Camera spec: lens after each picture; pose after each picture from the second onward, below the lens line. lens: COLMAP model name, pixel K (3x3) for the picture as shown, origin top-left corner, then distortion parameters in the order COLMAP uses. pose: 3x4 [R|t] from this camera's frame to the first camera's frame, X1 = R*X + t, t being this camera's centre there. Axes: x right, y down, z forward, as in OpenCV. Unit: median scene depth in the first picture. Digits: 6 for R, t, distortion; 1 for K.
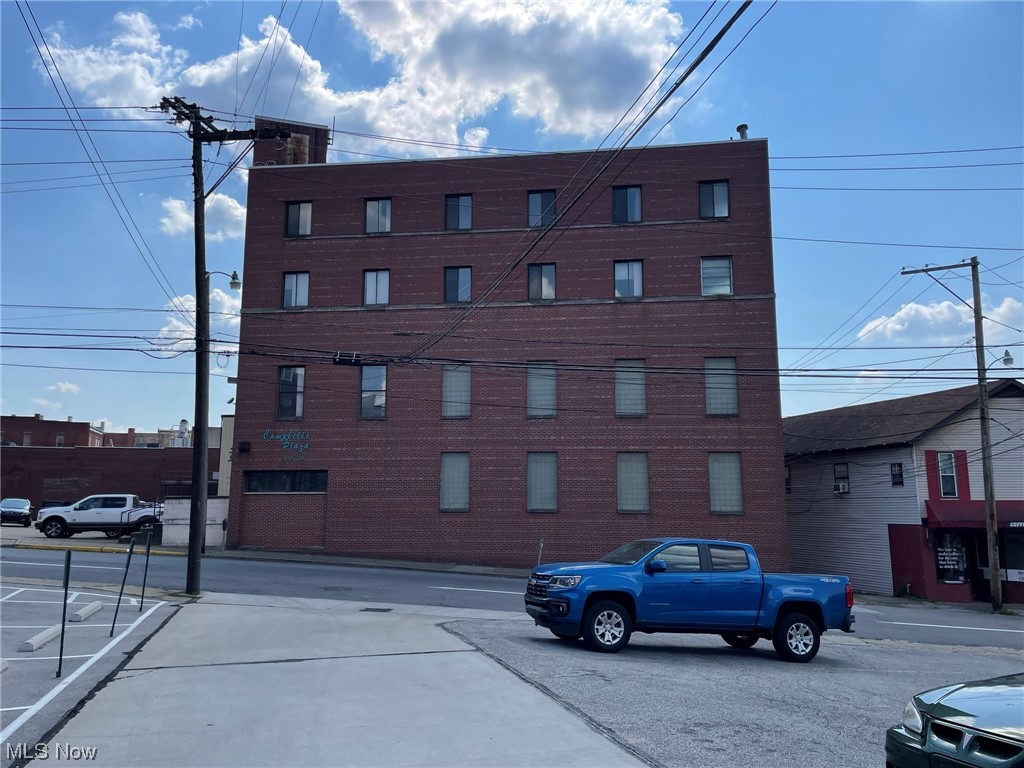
lens RADIAL K [[766.2, 0, 510.2], [0, 766.2, 377.9], [0, 0, 1]] dist [0.102376, -0.127093]
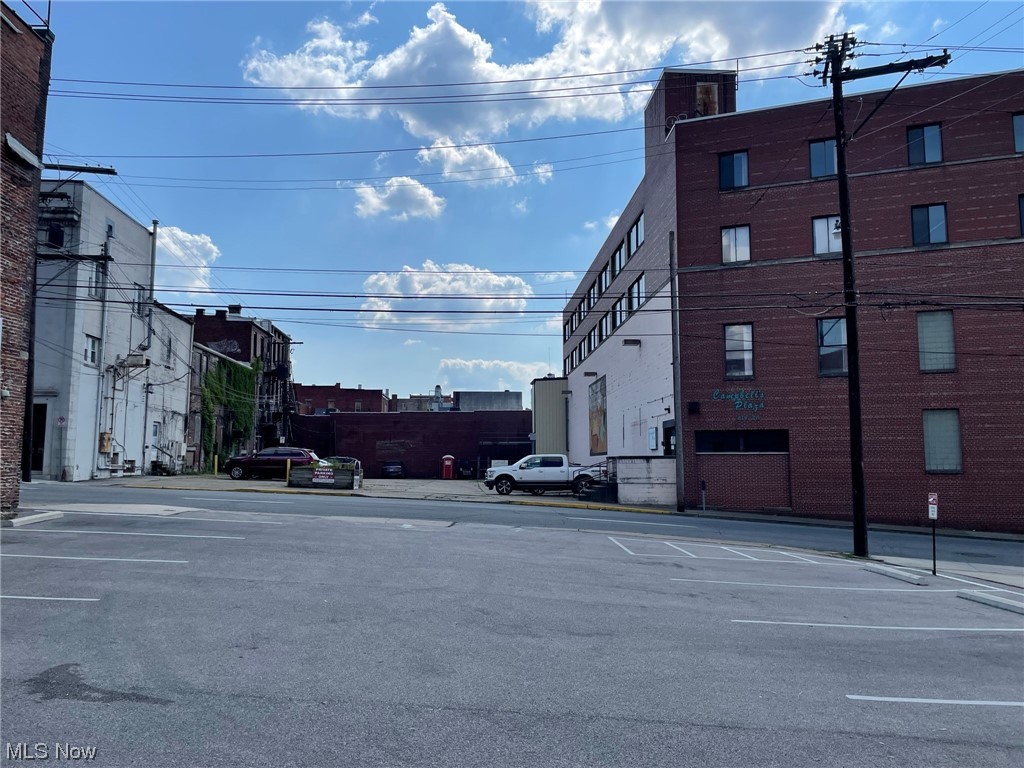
lens RADIAL K [[764.2, 0, 512.0], [0, 764.2, 384.0], [0, 0, 1]] dist [0.066307, -0.094181]
pose [[0.972784, -0.027824, -0.230036, -0.341255], [0.041222, 0.997709, 0.053643, -0.003219], [0.228017, -0.061665, 0.971703, -0.009748]]
